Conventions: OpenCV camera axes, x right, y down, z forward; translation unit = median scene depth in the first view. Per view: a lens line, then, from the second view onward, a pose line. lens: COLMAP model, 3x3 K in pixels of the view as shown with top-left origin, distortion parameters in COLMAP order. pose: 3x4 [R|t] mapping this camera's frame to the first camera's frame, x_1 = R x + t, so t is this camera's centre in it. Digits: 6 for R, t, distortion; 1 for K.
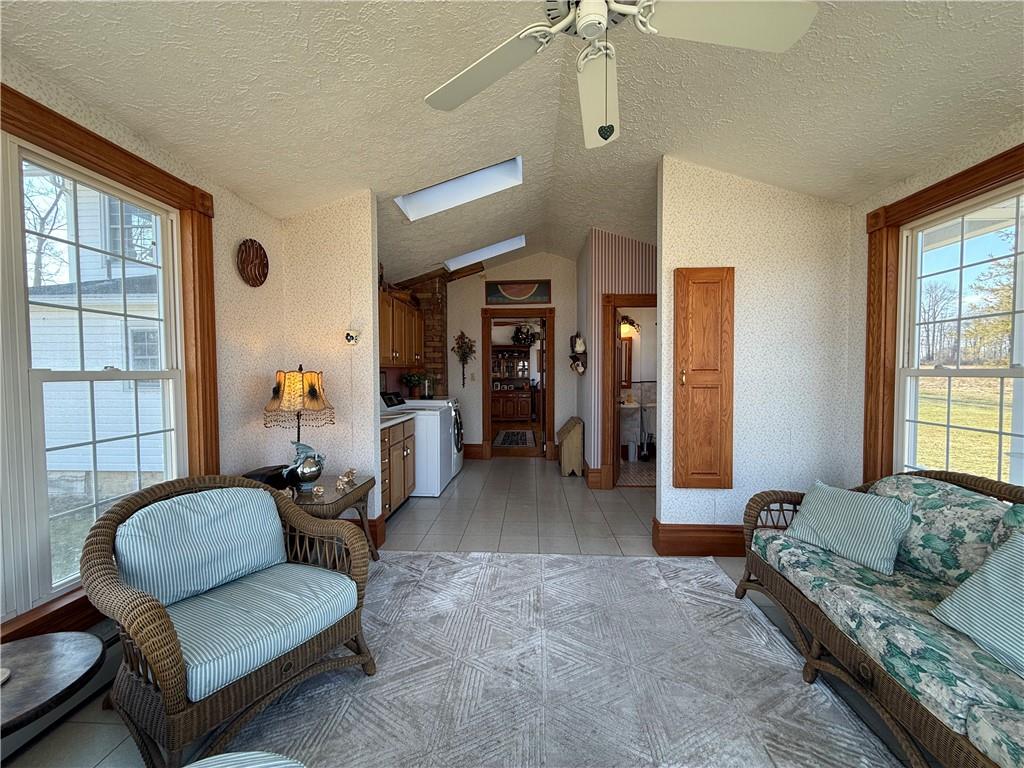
lens RADIAL K [[405.8, 0, 509.0], [0, 405.8, 384.6], [0, 0, 1]] dist [-0.000163, 0.000117]
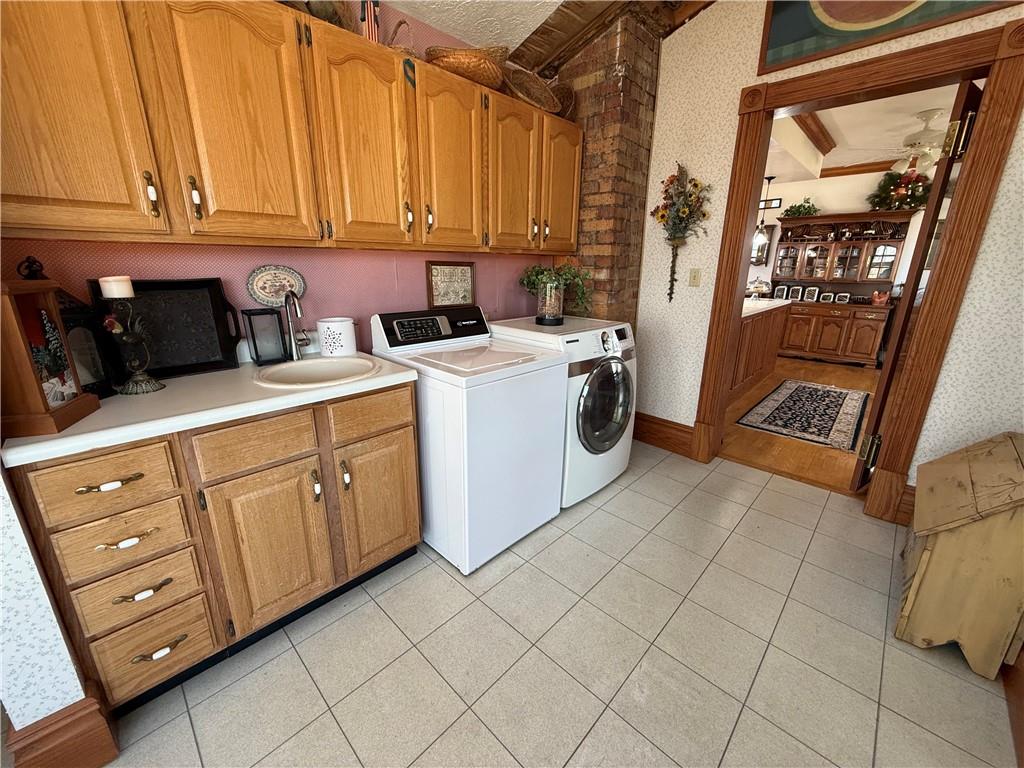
lens RADIAL K [[405.8, 0, 508.7], [0, 405.8, 383.2], [0, 0, 1]] dist [-0.000163, 0.000117]
pose [[0.751475, 0.197274, -0.629578, 0.058622], [-0.034045, 0.964574, 0.261607, -0.016969], [0.658883, -0.175158, 0.731569, 0.533883]]
